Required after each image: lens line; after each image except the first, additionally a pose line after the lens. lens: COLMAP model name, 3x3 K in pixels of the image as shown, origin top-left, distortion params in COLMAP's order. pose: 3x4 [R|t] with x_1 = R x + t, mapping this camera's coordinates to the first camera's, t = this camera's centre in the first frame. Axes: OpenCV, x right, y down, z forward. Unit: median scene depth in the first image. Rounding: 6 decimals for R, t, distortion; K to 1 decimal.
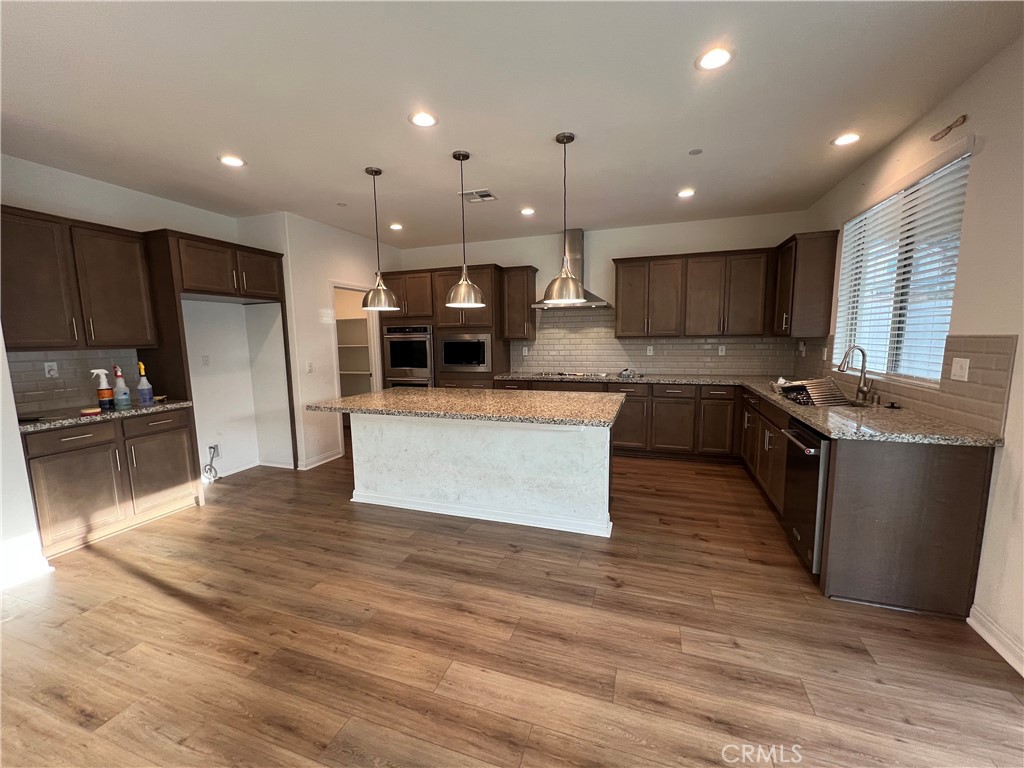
lens RADIAL K [[409.4, 0, 513.1], [0, 409.4, 384.4], [0, 0, 1]] dist [-0.000526, 0.000801]
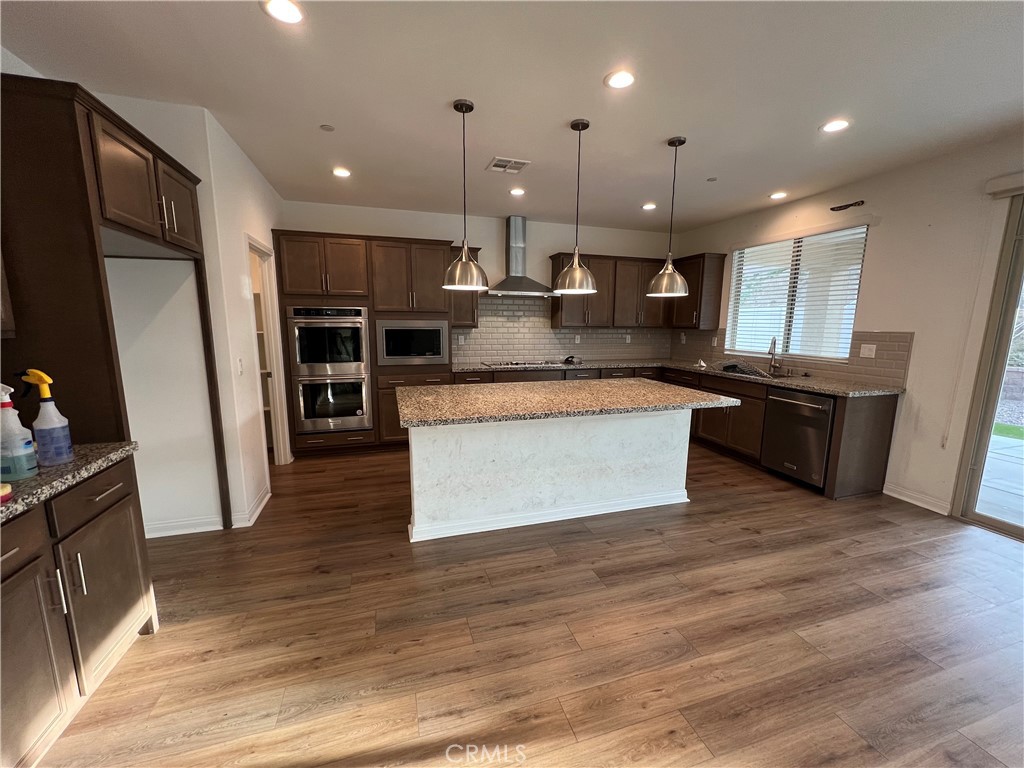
lens RADIAL K [[409.4, 0, 514.6], [0, 409.4, 384.6], [0, 0, 1]] dist [-0.000526, 0.000801]
pose [[0.804889, -0.067683, 0.589552, -0.814970], [0.048819, 0.997659, 0.047886, -0.036968], [-0.591413, -0.009761, 0.806310, 0.350834]]
